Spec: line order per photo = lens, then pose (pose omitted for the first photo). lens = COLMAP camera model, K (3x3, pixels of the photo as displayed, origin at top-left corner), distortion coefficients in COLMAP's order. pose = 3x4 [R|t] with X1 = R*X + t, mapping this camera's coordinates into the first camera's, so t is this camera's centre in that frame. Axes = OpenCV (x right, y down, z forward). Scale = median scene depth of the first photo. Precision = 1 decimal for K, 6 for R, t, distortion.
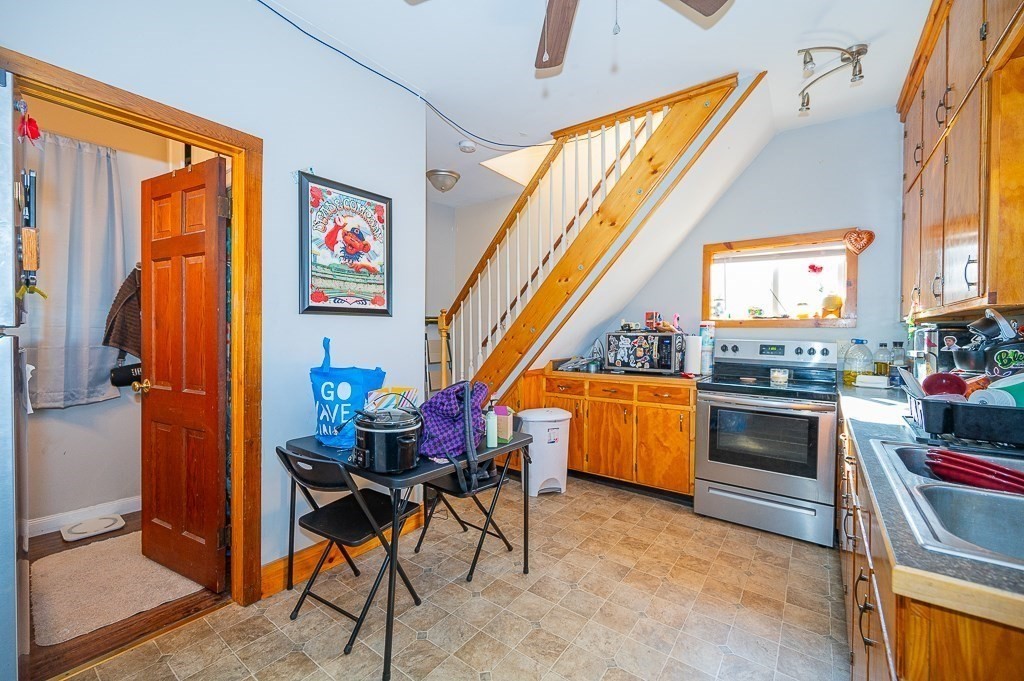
lens RADIAL K [[409.6, 0, 504.5], [0, 409.6, 341.6], [0, 0, 1]] dist [-0.015620, -0.000174]
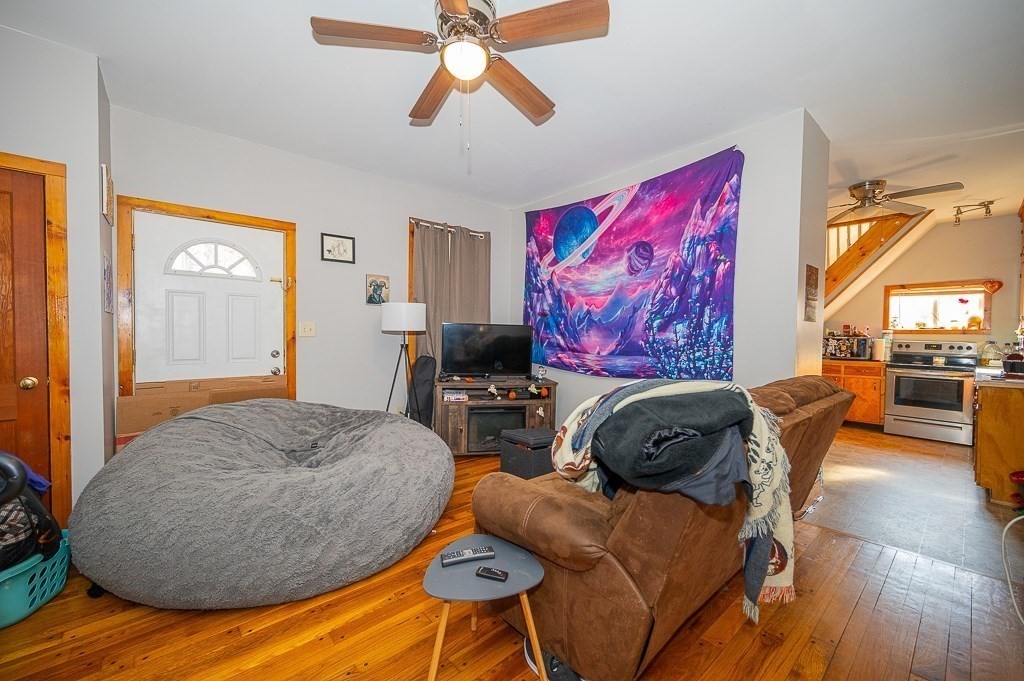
lens RADIAL K [[399.0, 0, 516.8], [0, 399.0, 341.8], [0, 0, 1]] dist [-0.000361, -0.000133]
pose [[0.980367, 0.006173, -0.197085, -0.779477], [-0.006821, 0.999973, -0.002611, 0.014810], [0.197064, 0.003904, 0.980383, -1.062341]]
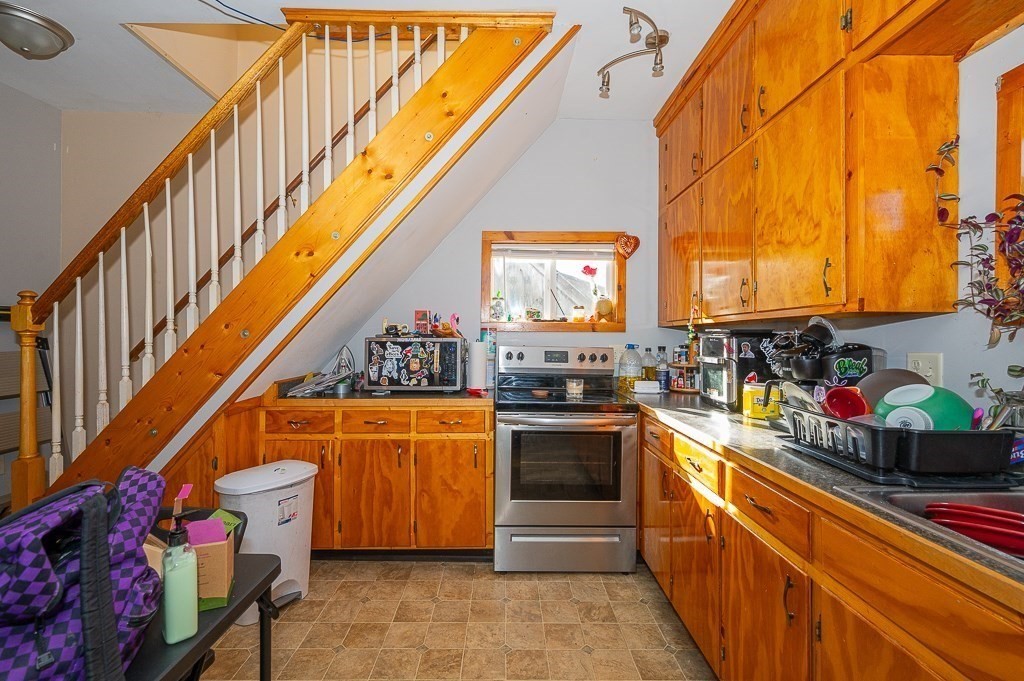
lens RADIAL K [[442.8, 0, 507.8], [0, 442.8, 336.3], [0, 0, 1]] dist [-0.000056, 0.000312]
pose [[0.787502, -0.002208, 0.616308, -0.027866], [0.012576, 0.999843, -0.012487, -0.013558], [-0.616183, 0.017585, 0.787406, 0.294093]]
